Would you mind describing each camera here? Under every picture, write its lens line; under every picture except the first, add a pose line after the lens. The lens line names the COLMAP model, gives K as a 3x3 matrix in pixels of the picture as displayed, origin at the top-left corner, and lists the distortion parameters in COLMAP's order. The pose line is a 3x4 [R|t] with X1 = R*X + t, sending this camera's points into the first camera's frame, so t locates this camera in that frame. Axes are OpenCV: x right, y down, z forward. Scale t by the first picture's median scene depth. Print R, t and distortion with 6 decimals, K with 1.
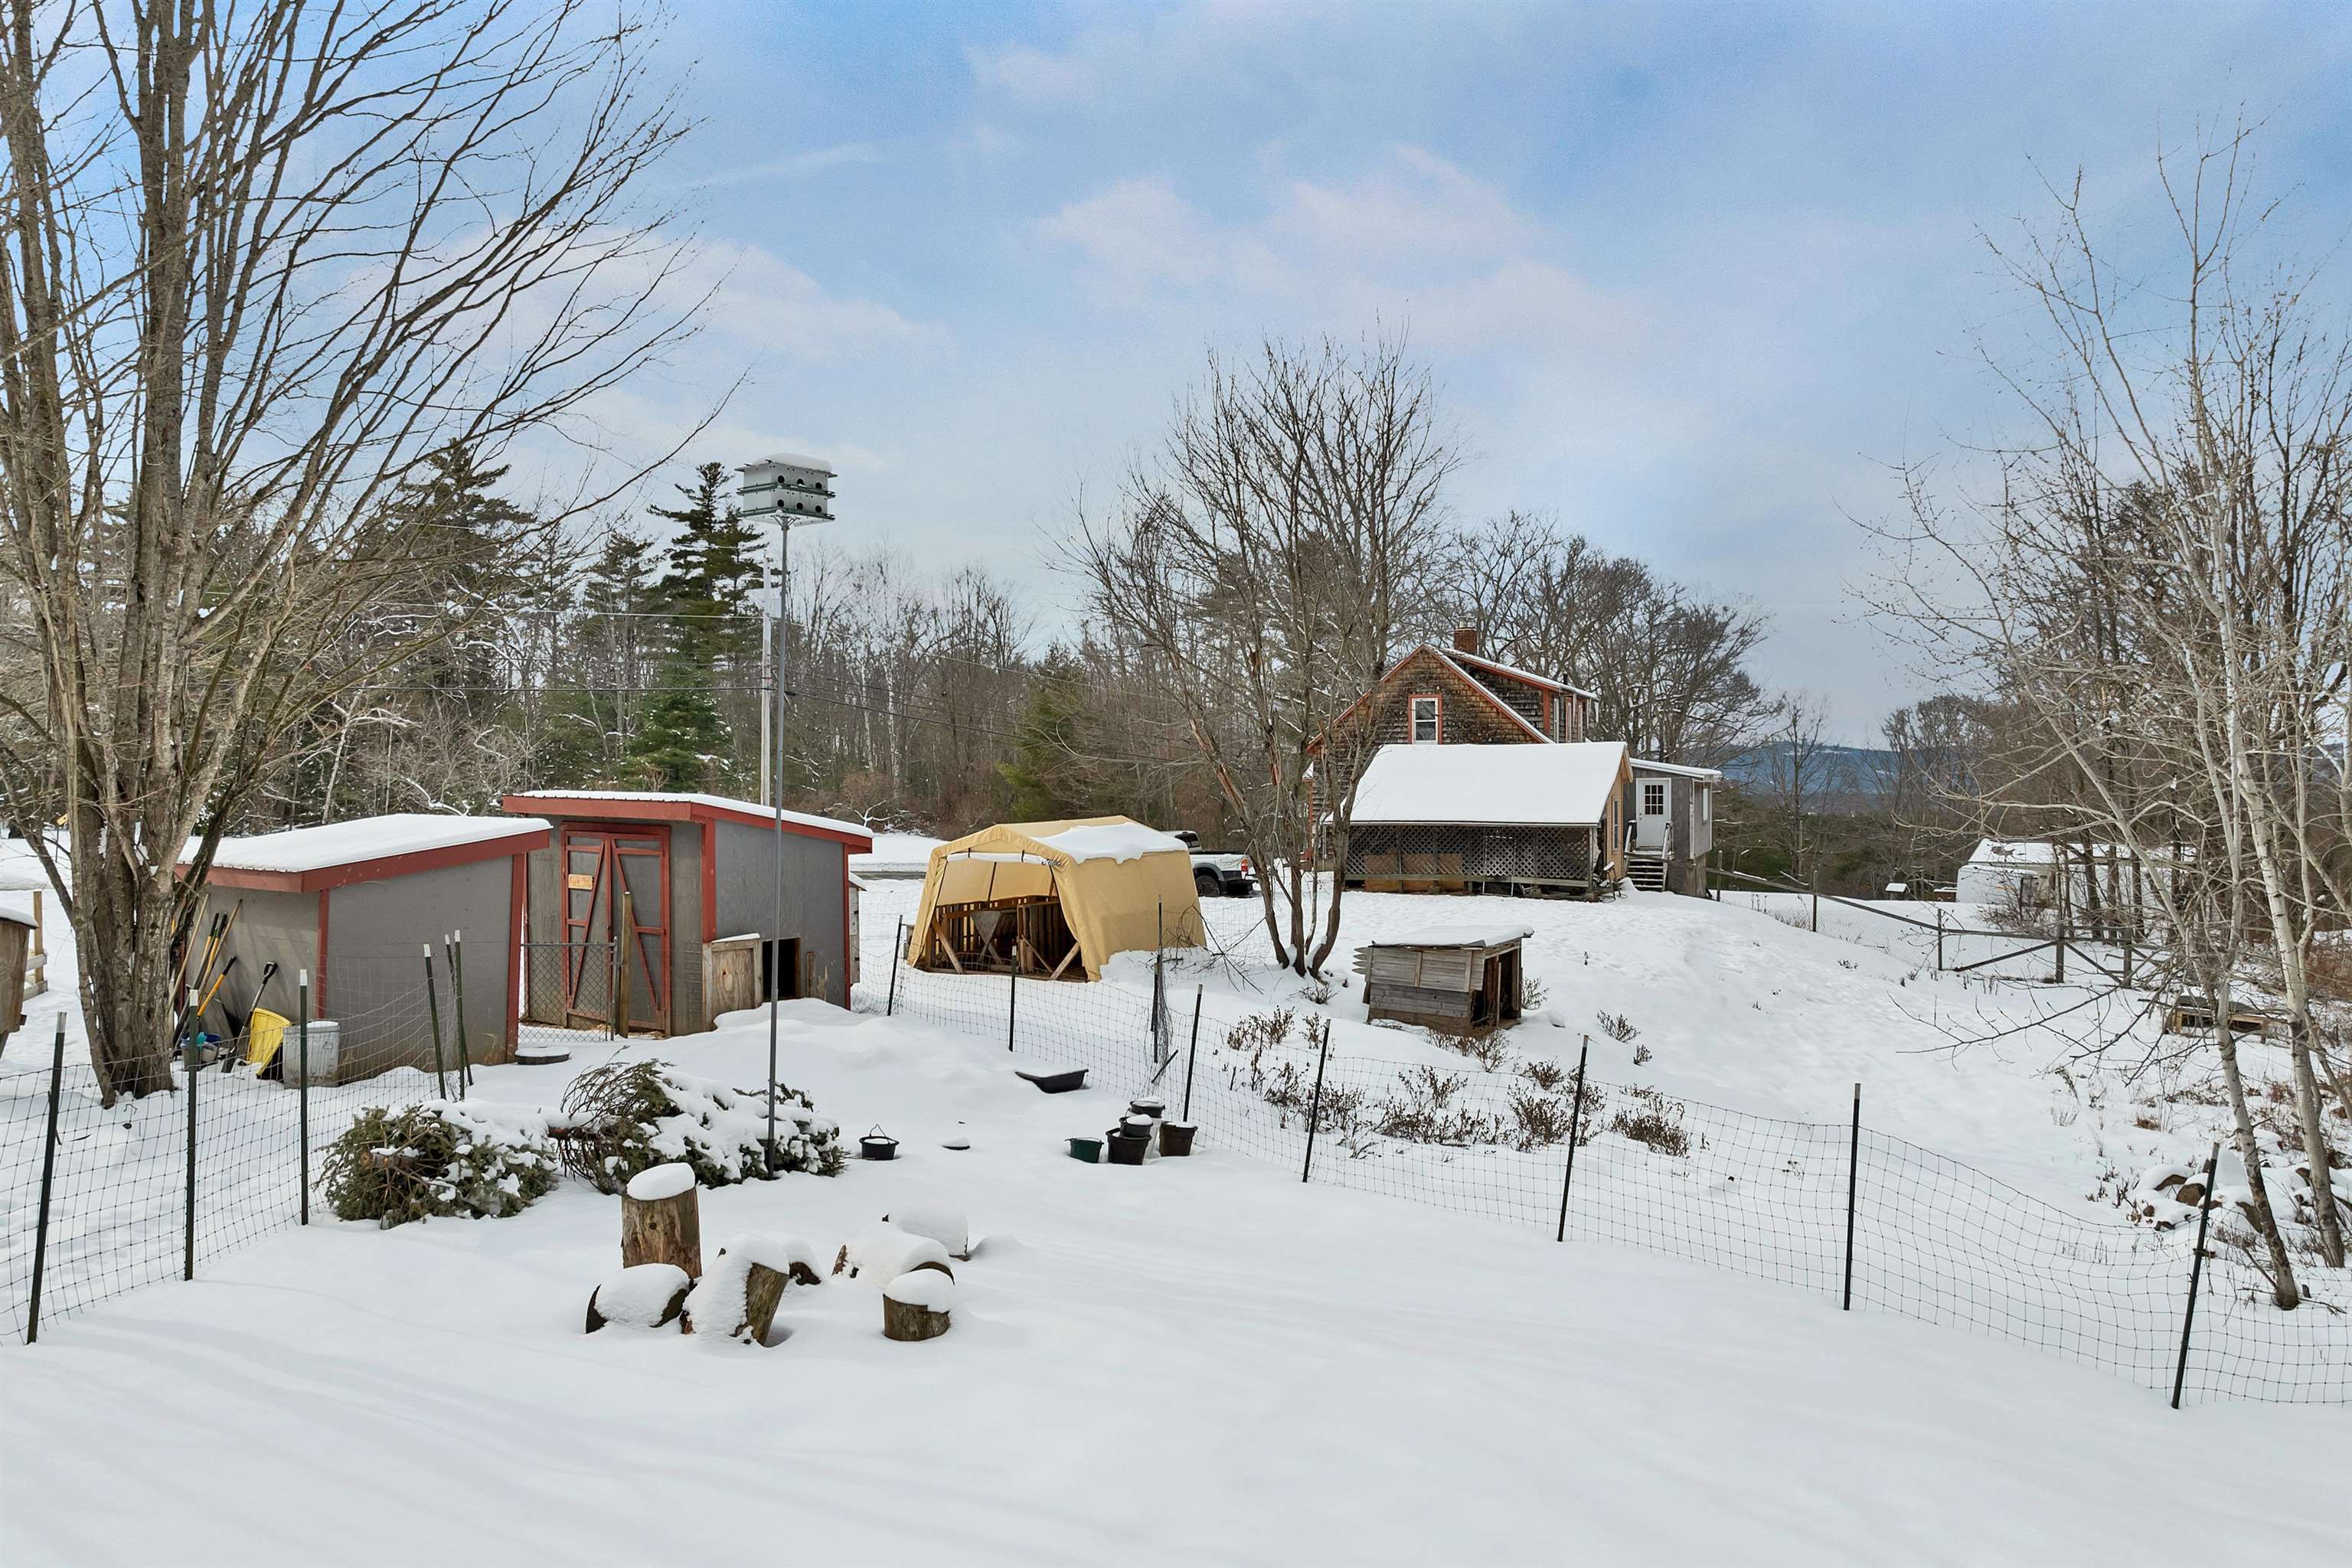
lens RADIAL K [[1715.7, 0, 1215.1], [0, 1715.7, 790.5], [0, 0, 1]] dist [-0.031122, -0.006091]
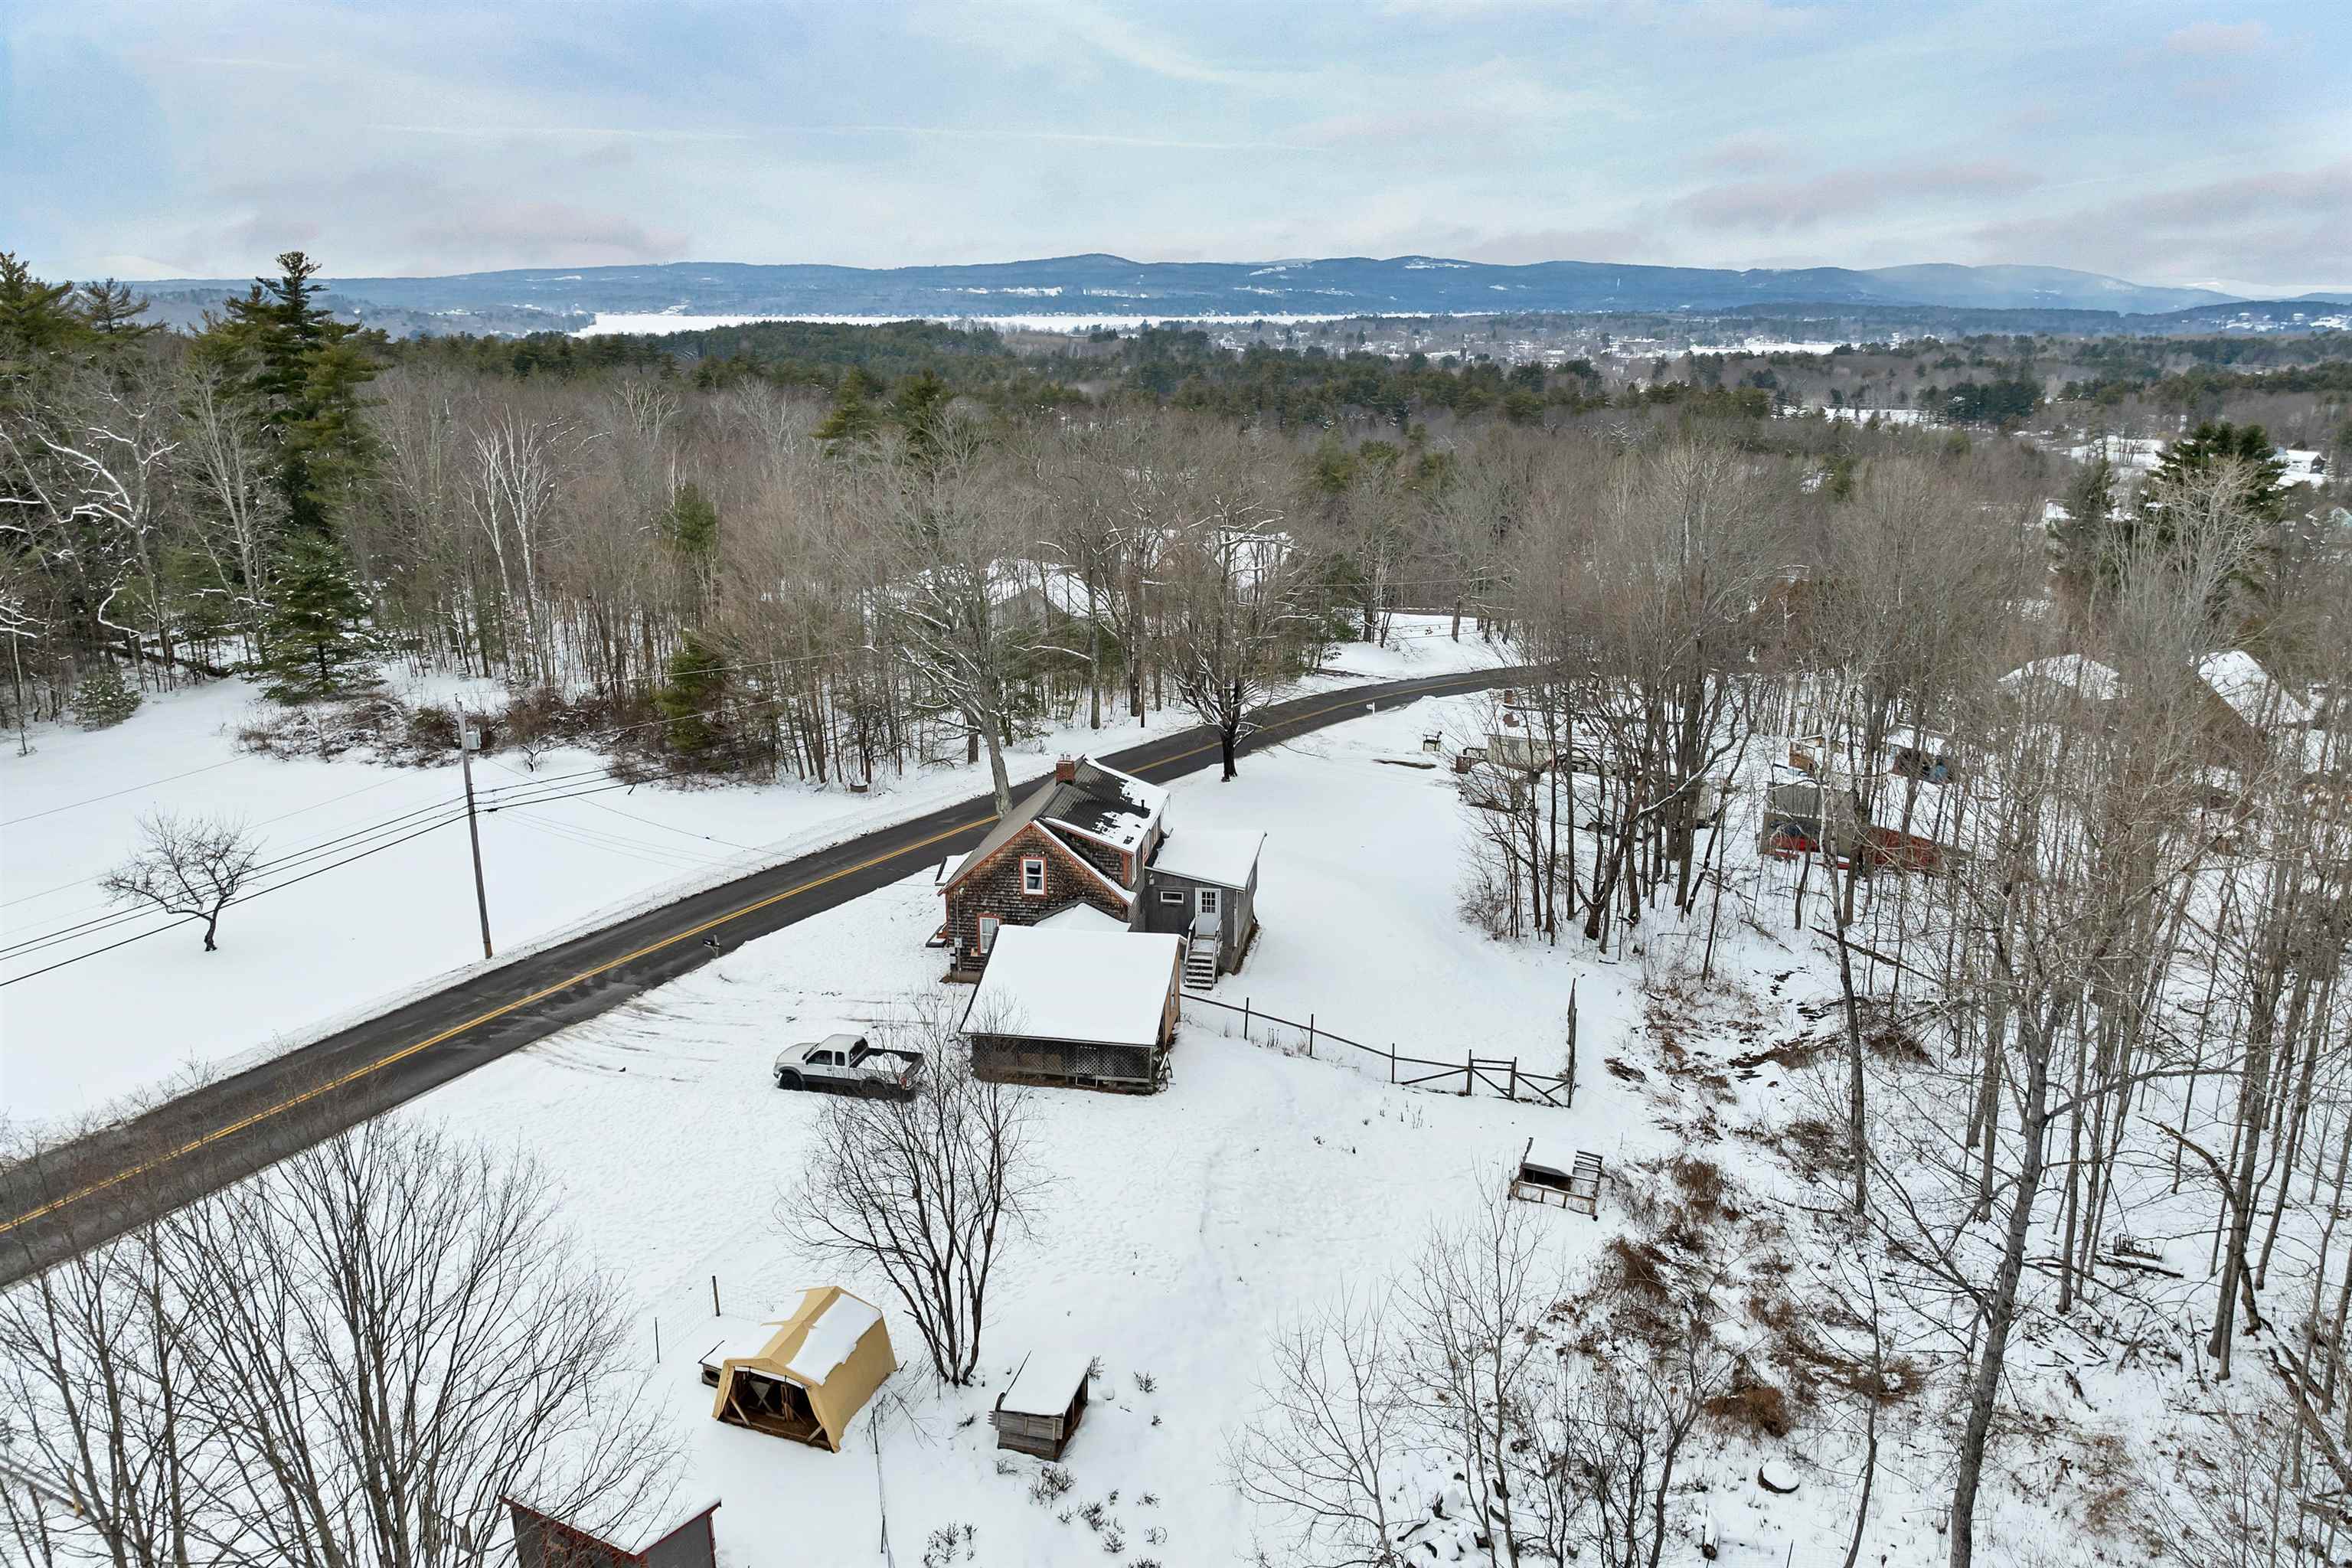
lens RADIAL K [[1715.7, 0, 1215.1], [0, 1715.7, 790.5], [0, 0, 1]] dist [-0.031122, -0.006091]
pose [[0.977008, -0.055554, 0.205836, -0.008685], [-0.001815, 0.963253, 0.268590, -0.546525], [-0.213193, -0.262789, 0.941005, -0.284036]]
